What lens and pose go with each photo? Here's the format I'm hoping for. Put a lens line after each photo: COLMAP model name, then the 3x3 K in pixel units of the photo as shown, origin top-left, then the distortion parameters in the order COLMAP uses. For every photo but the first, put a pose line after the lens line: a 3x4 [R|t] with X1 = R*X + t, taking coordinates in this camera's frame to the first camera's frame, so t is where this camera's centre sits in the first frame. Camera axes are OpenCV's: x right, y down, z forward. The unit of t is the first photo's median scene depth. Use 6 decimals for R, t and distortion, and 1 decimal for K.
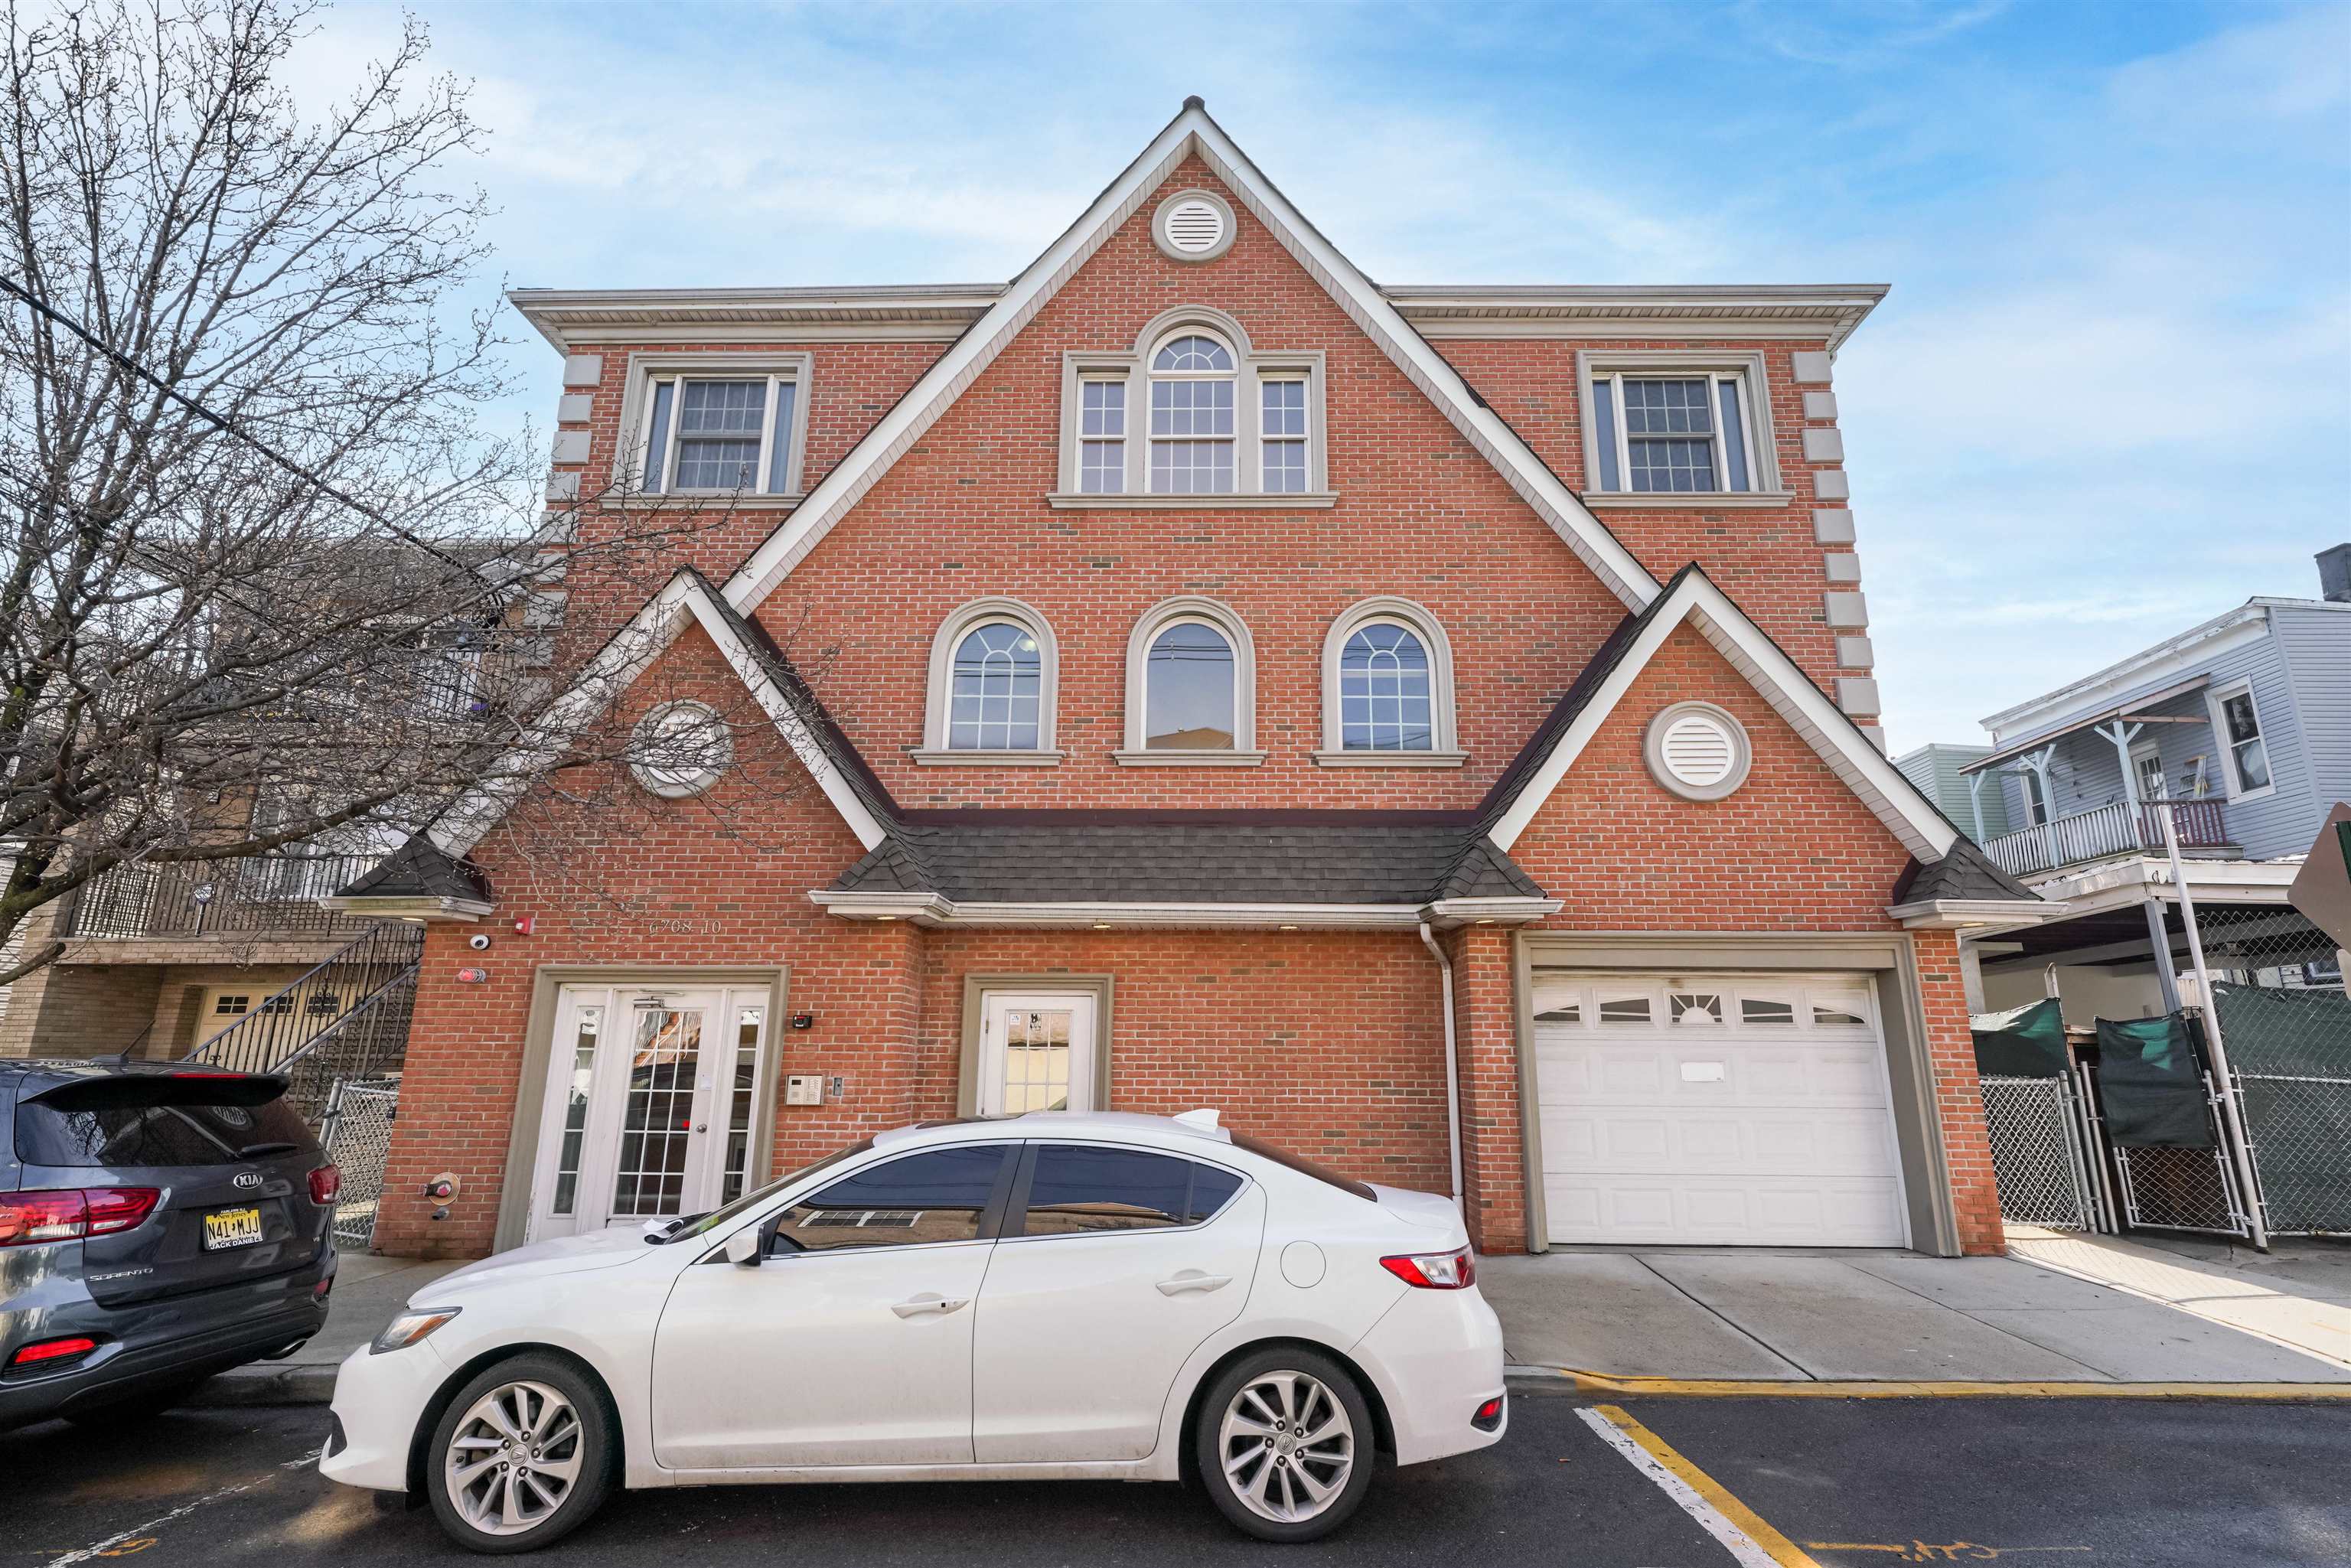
lens RADIAL K [[1103.8, 0, 1209.3], [0, 1103.8, 788.0], [0, 0, 1]] dist [0.014343, 0.000134]
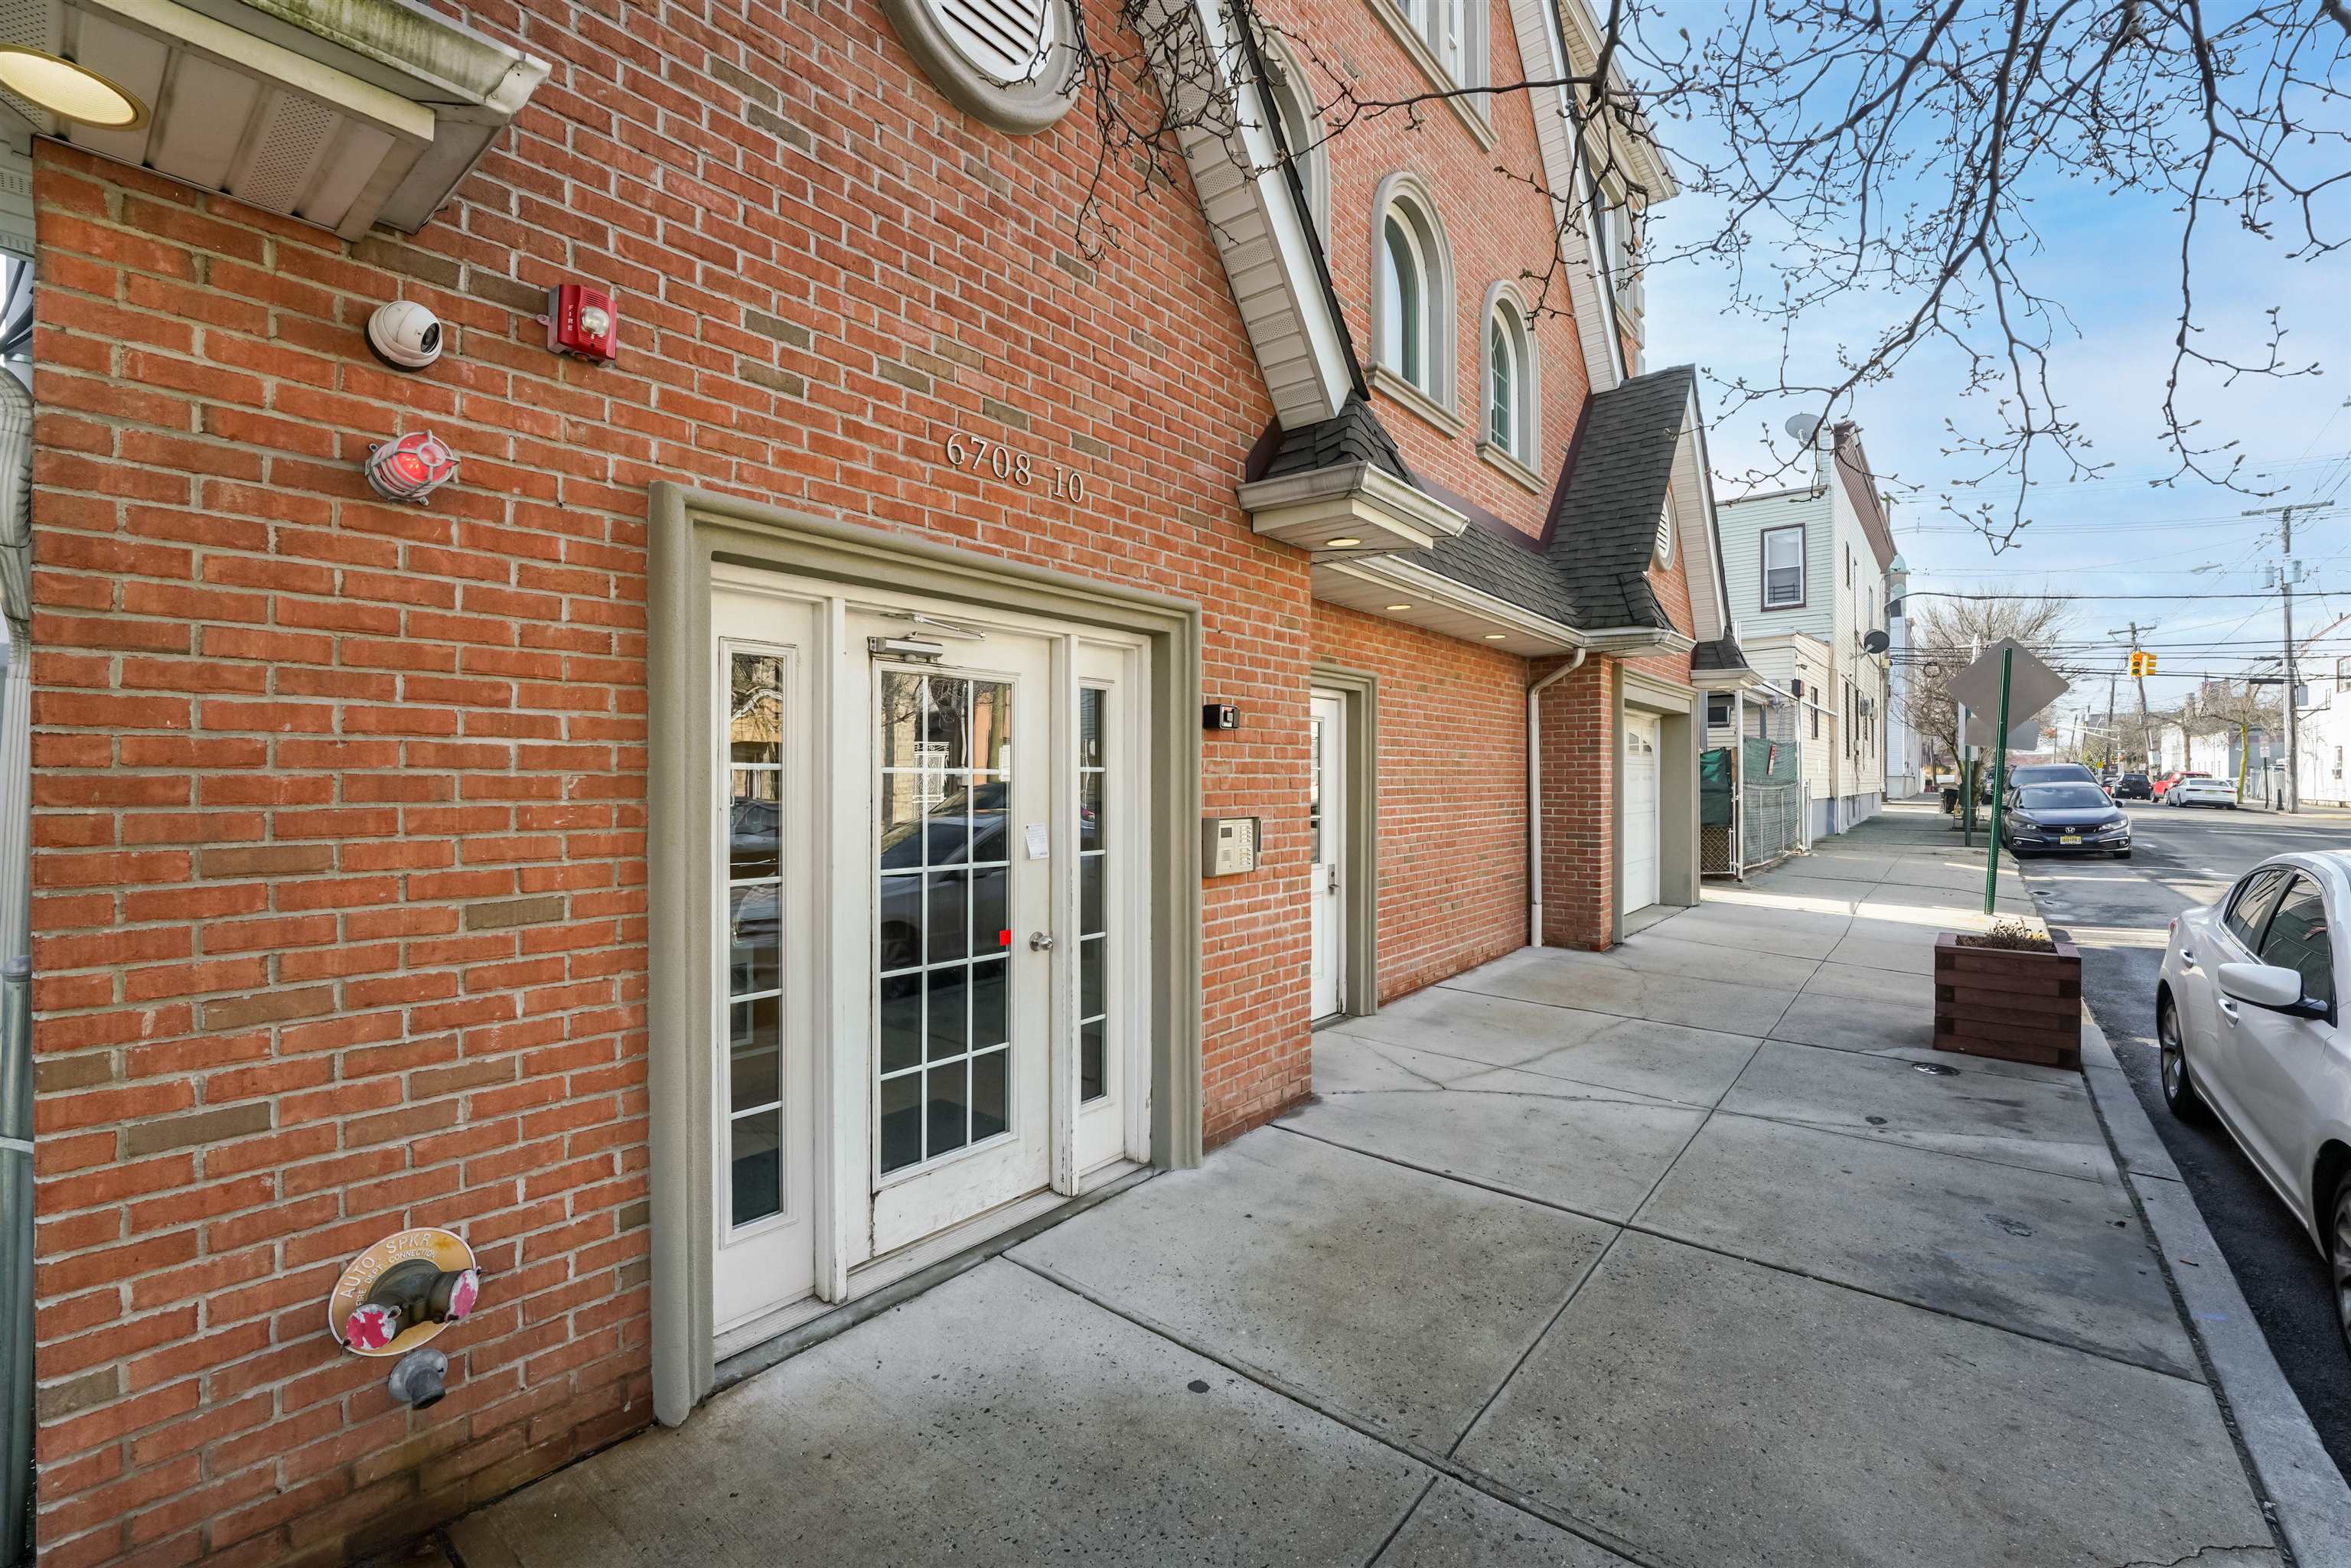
lens RADIAL K [[963.5, 0, 1179.8], [0, 963.5, 774.8], [0, 0, 1]] dist [-0.015654, -0.000235]
pose [[0.627944, -0.002833, 0.778253, -0.704486], [-0.184339, 0.970996, 0.152271, 0.168015], [-0.756112, -0.239079, 0.609209, 0.718119]]
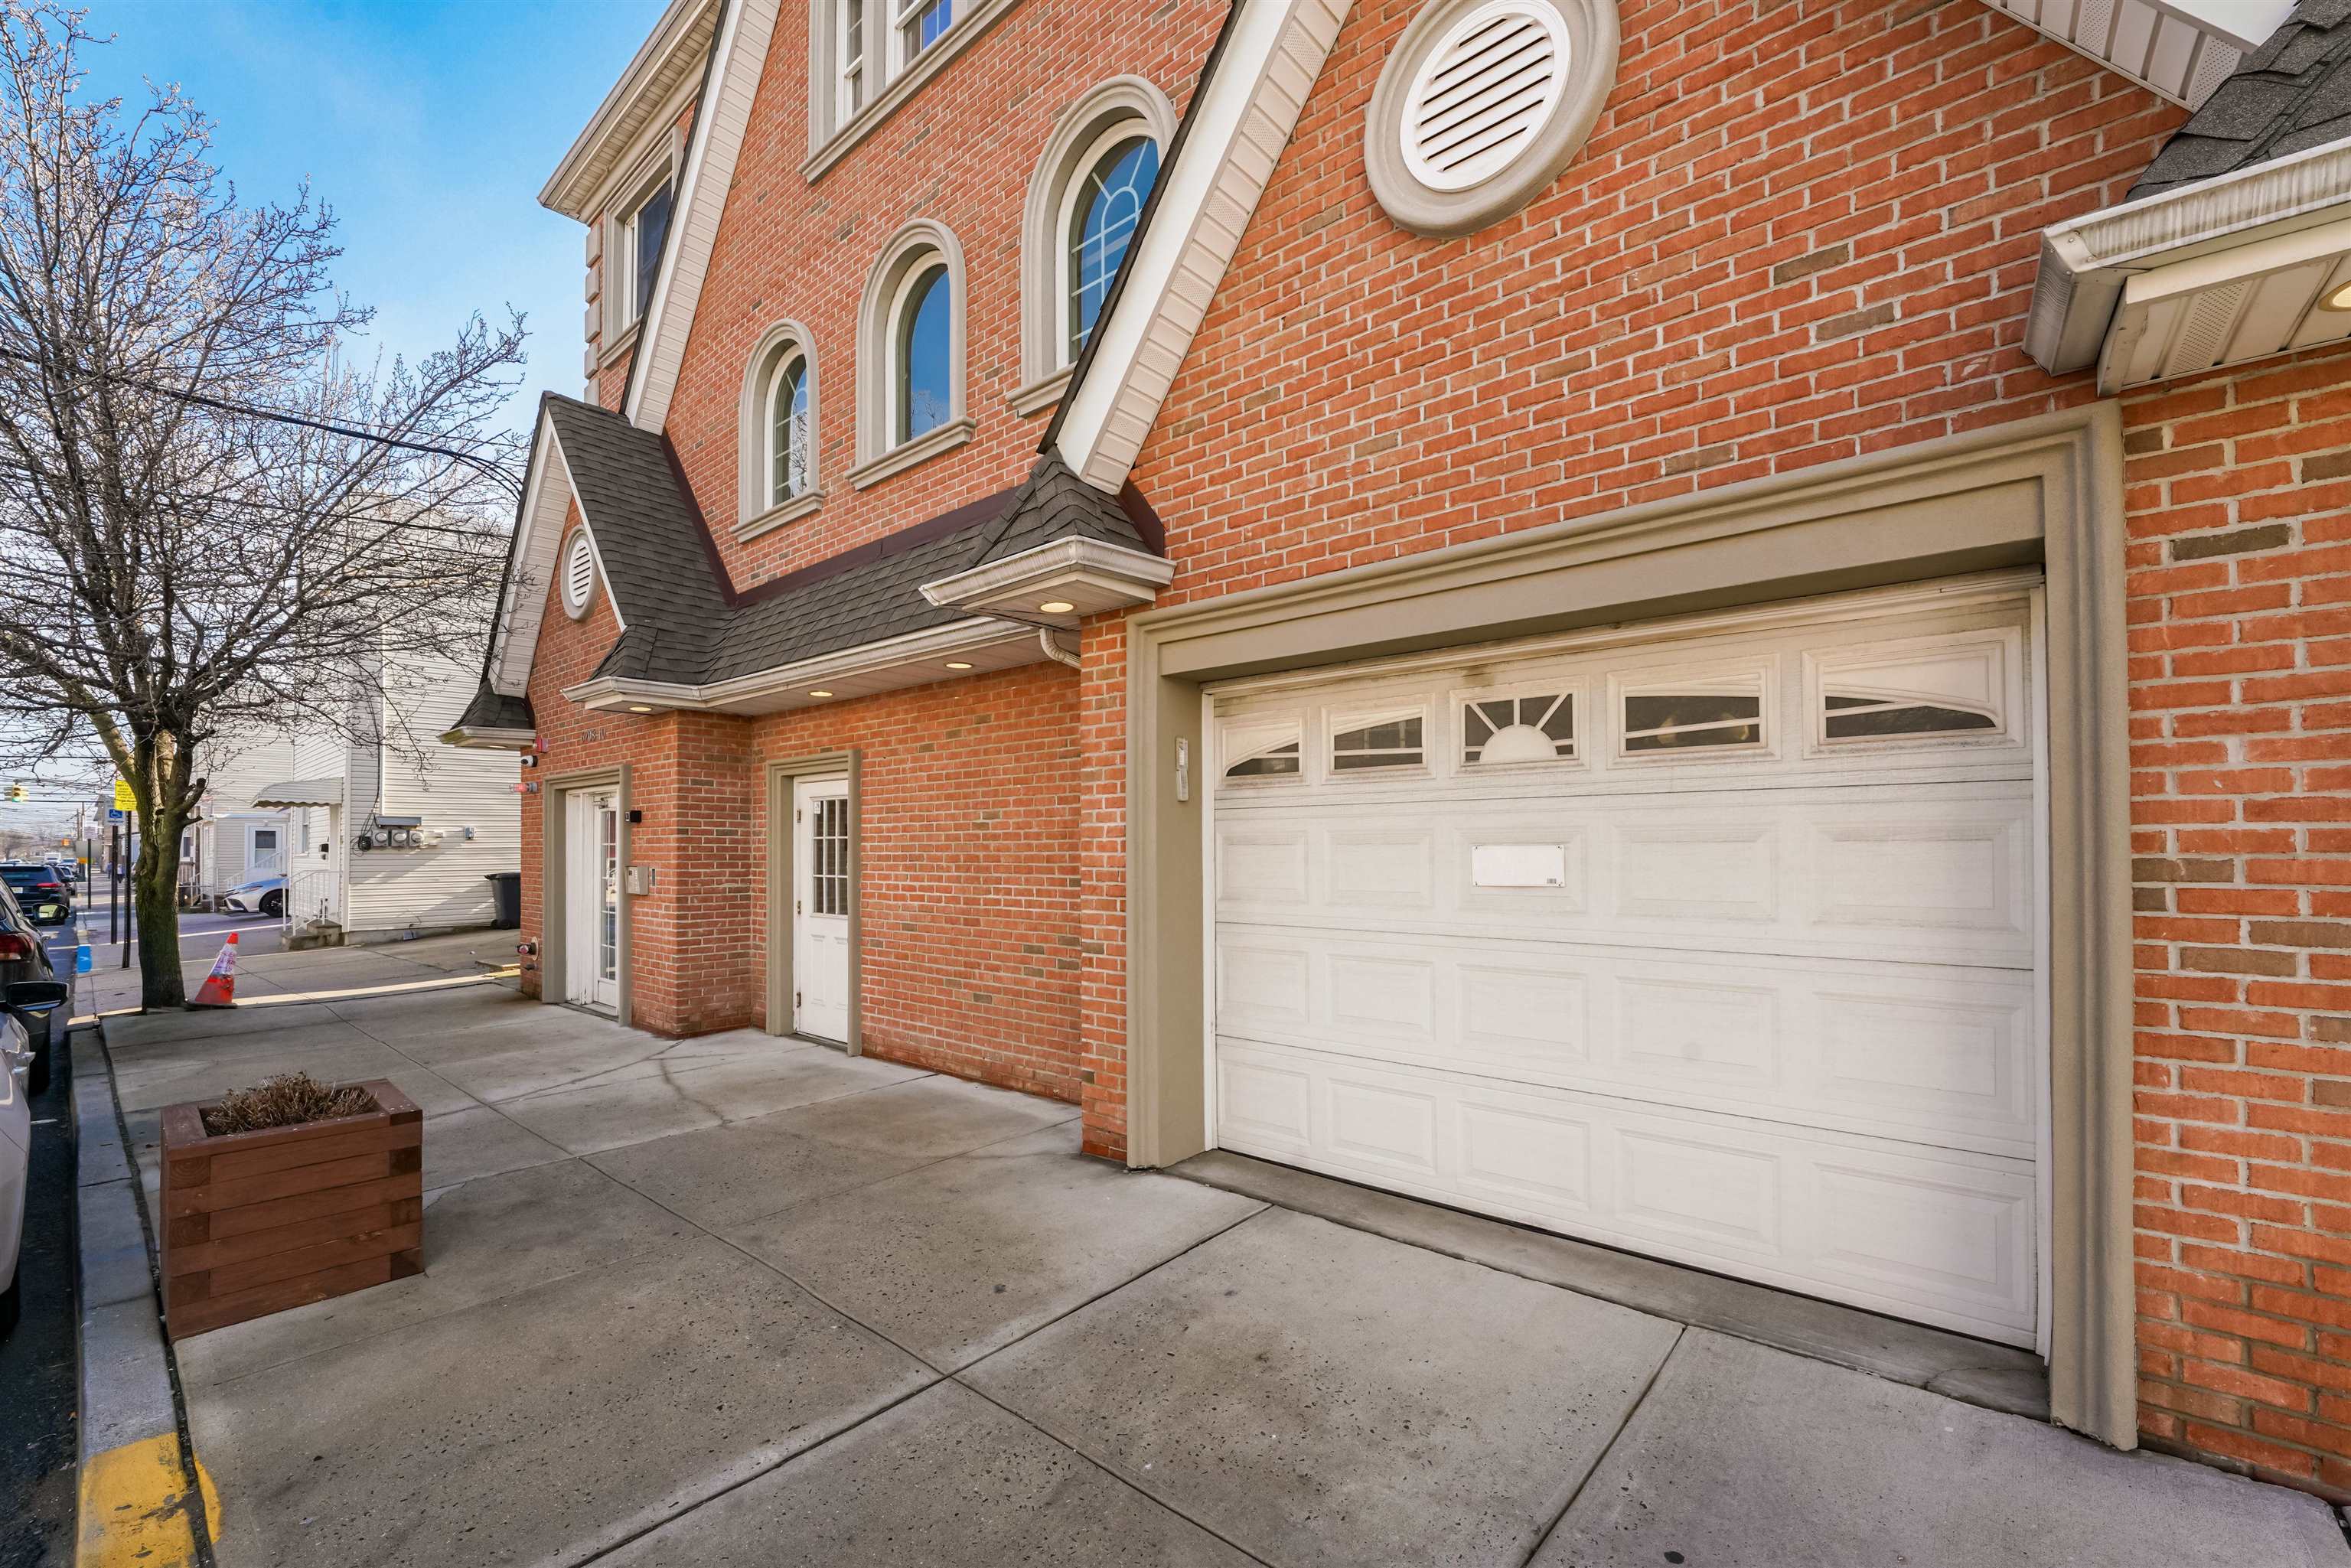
lens RADIAL K [[958.9, 0, 1193.7], [0, 958.9, 835.0], [0, 0, 1]] dist [-0.015123, 0.004101]
pose [[0.773501, -0.016820, -0.633572, 0.587559], [0.159942, 0.972474, 0.169448, 0.156326], [0.613283, -0.232403, 0.754900, 0.625860]]
